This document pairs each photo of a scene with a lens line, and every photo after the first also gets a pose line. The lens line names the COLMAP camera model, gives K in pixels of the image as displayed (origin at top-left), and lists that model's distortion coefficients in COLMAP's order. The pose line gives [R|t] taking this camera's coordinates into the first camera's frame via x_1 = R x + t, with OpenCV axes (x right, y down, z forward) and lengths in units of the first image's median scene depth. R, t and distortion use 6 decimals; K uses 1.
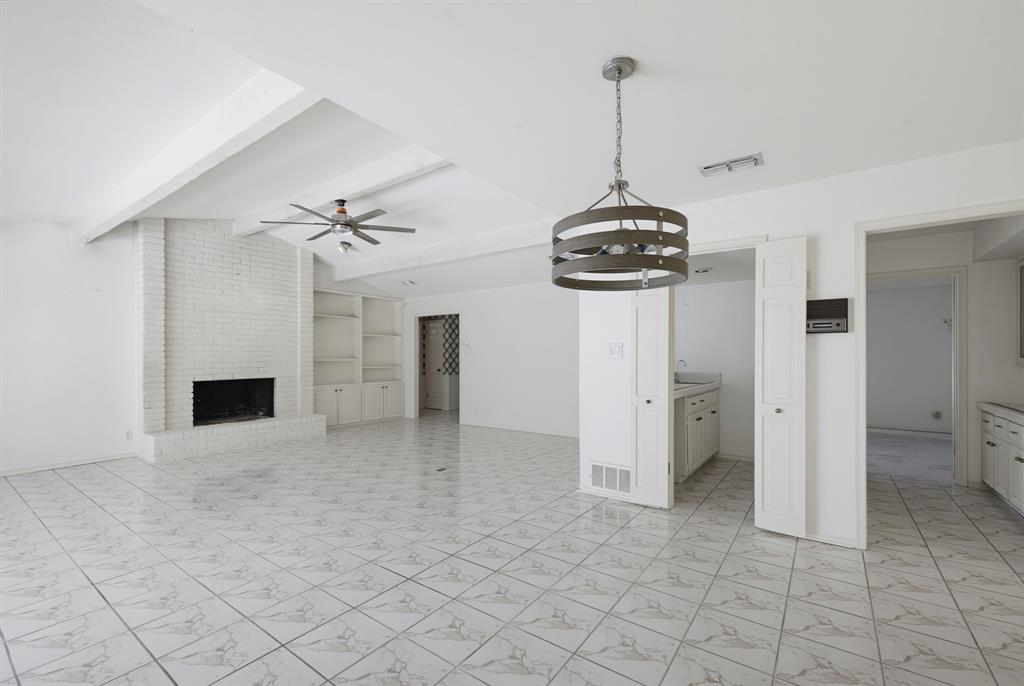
lens RADIAL K [[440.0, 0, 511.4], [0, 440.0, 350.6], [0, 0, 1]] dist [-0.004731, -0.000178]
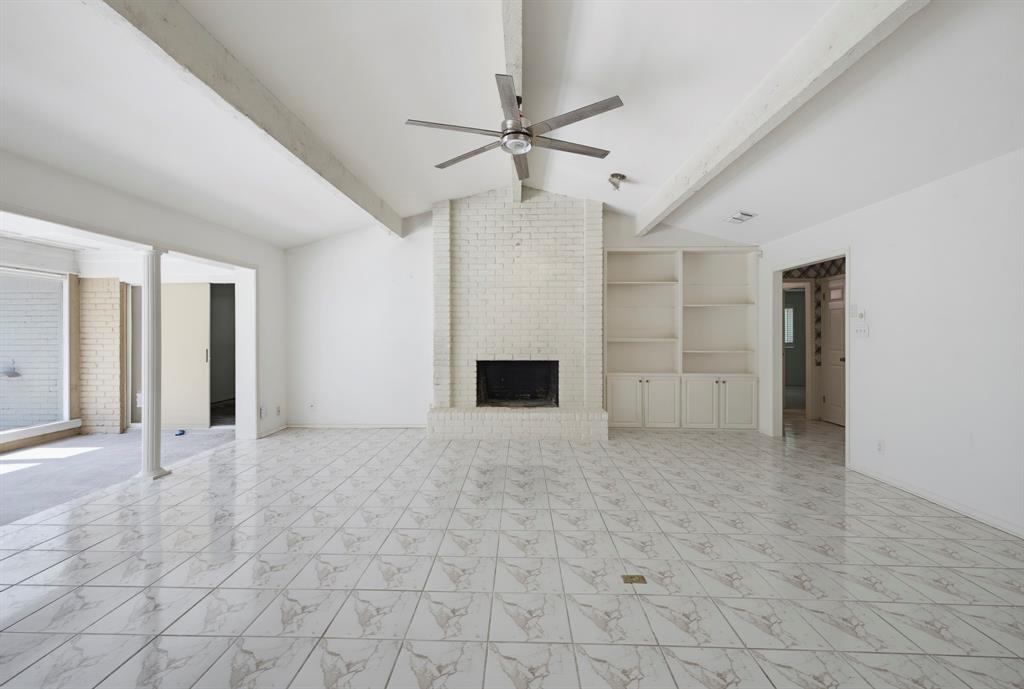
lens RADIAL K [[449.2, 0, 507.5], [0, 449.2, 325.6], [0, 0, 1]] dist [0.022318, -0.000984]
pose [[0.561964, -0.018339, -0.826958, 0.120951], [0.008360, 0.999829, -0.016492, 0.008037], [0.827119, 0.002354, 0.562022, 0.424709]]
